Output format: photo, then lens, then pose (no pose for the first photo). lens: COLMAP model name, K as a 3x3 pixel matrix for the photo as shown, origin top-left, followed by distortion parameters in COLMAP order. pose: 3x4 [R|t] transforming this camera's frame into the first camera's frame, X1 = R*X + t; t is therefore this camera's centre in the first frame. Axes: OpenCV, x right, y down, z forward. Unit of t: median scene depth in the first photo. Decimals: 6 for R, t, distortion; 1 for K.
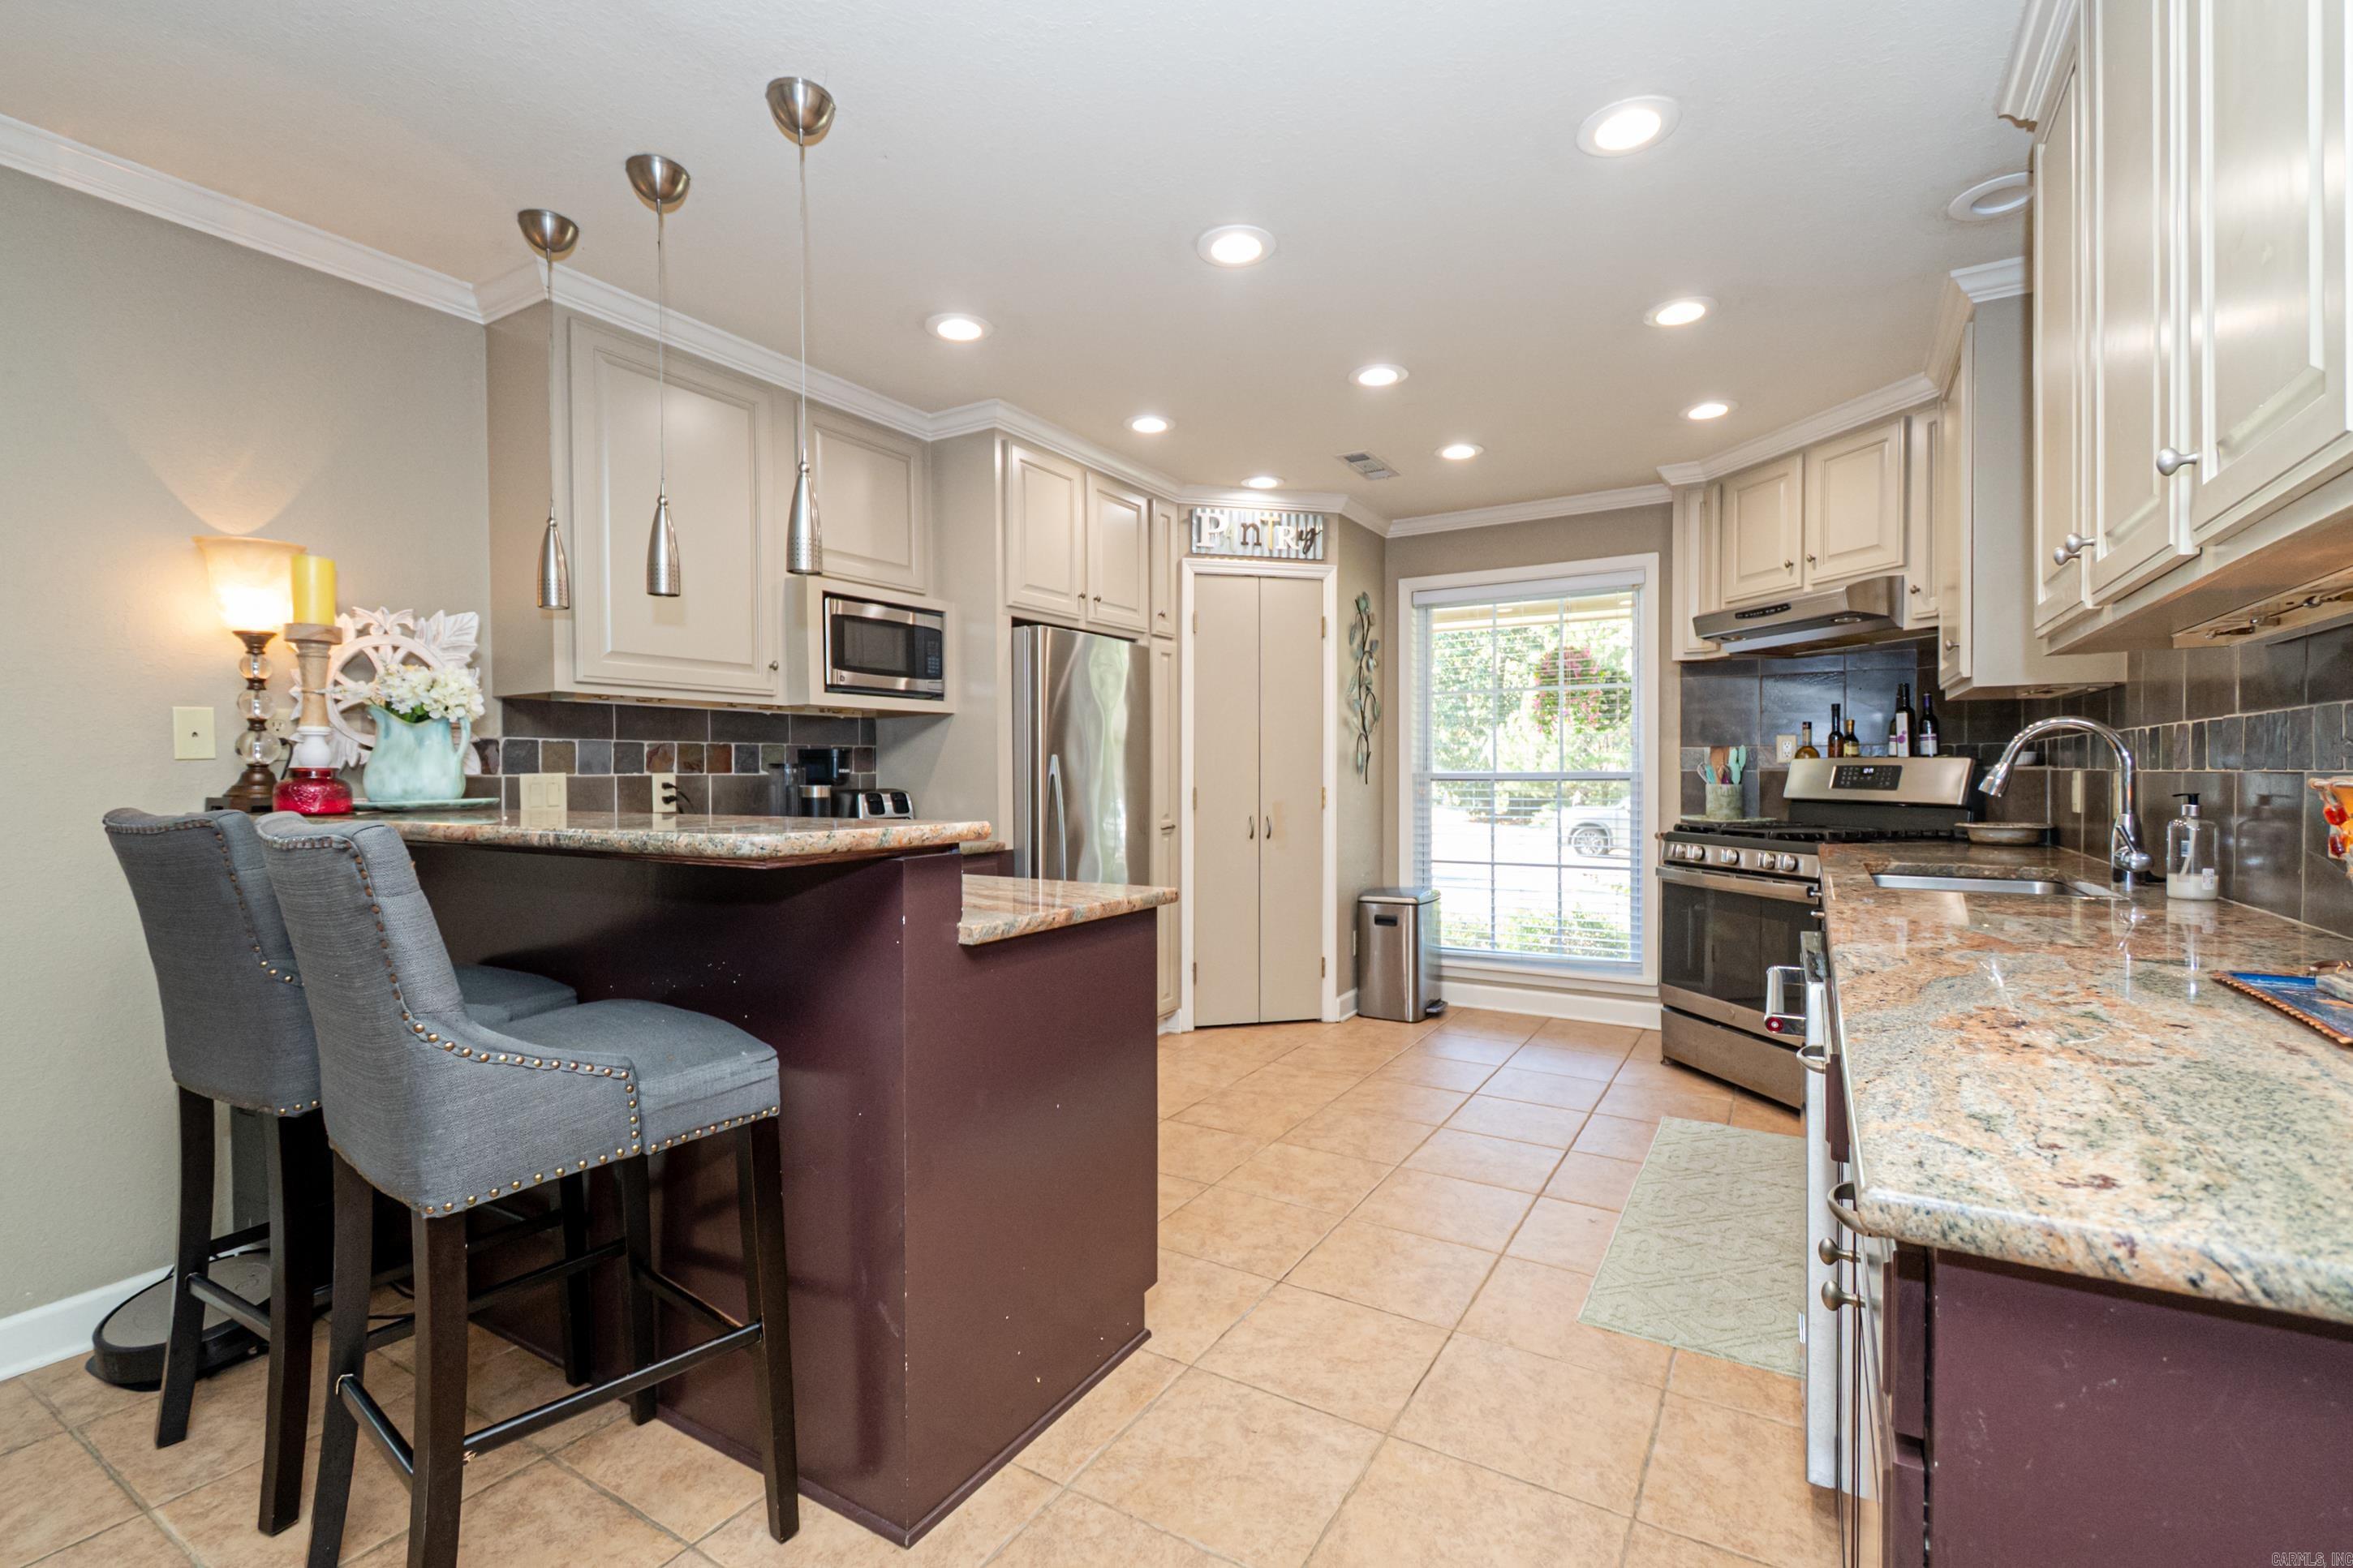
lens RADIAL K [[1043.2, 0, 1175.2], [0, 1043.2, 781.5], [0, 0, 1]] dist [0.002897, 0.000346]
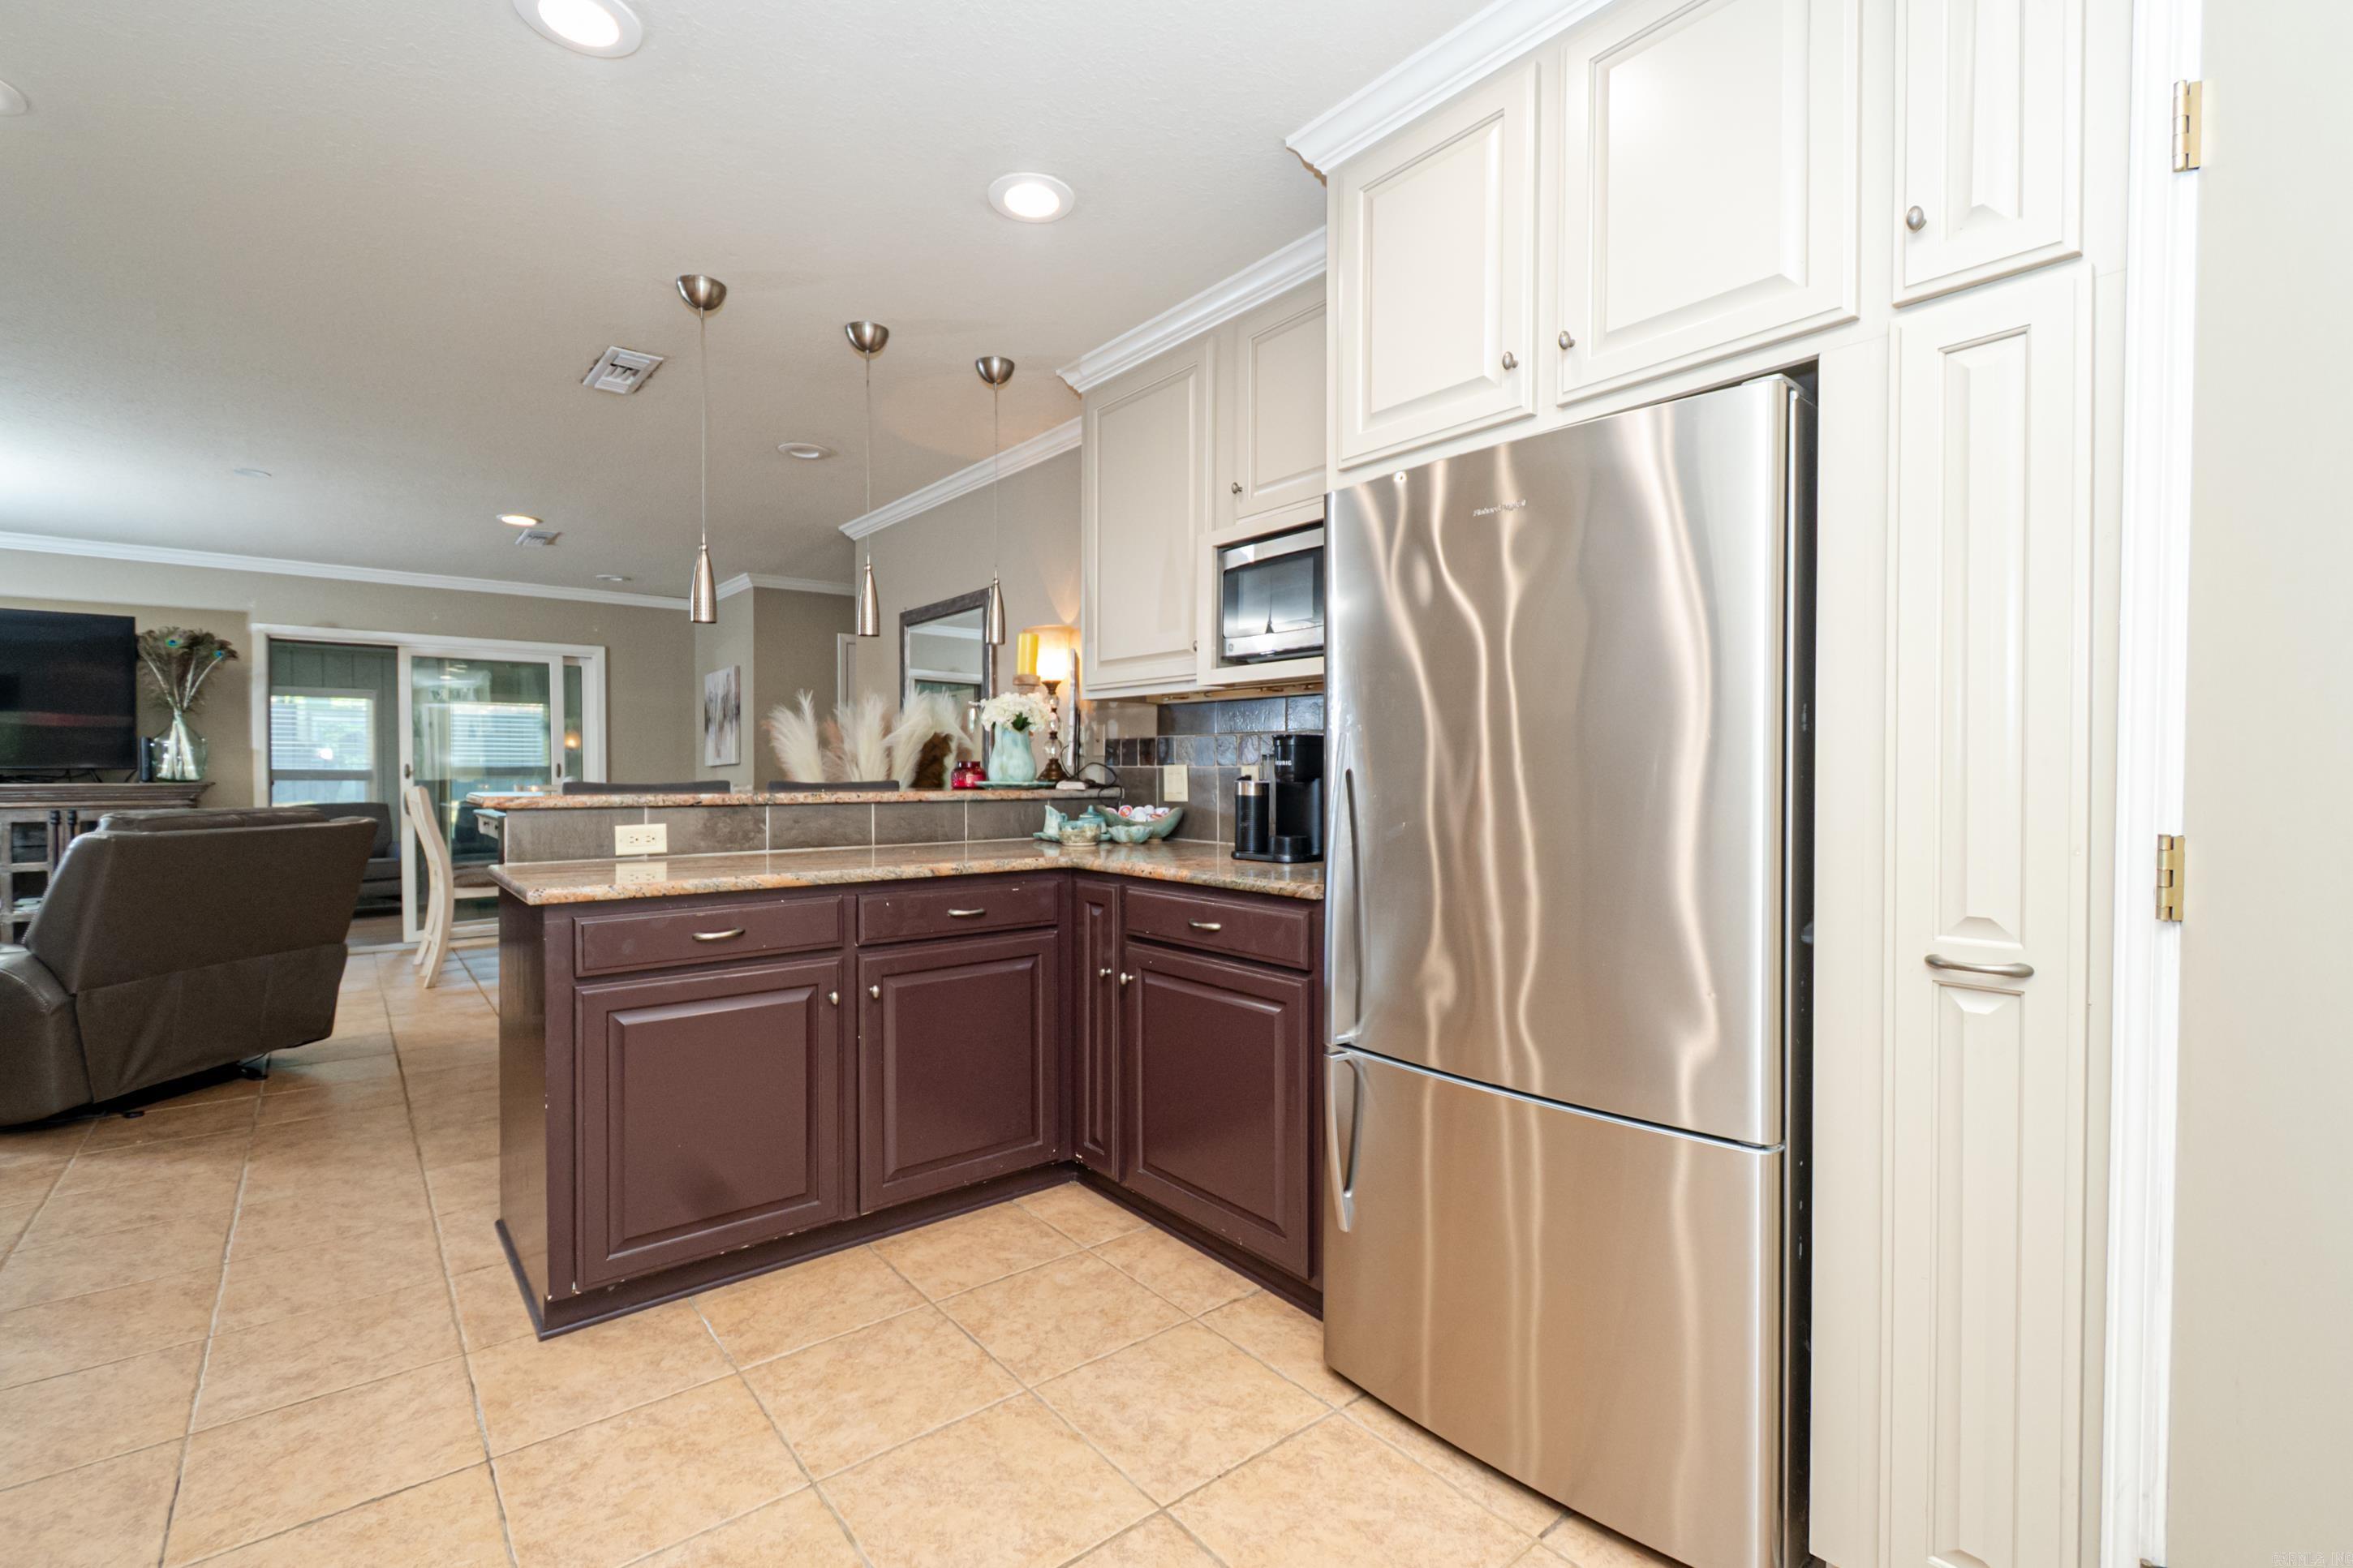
lens RADIAL K [[1043.2, 0, 1177.3], [0, 1043.2, 775.5], [0, 0, 1]] dist [0.002897, 0.000346]
pose [[-0.336779, 0.016297, -0.941443, 0.630338], [-0.003380, 0.999823, 0.018516, -0.022089], [0.941578, 0.009417, -0.336665, 1.715783]]
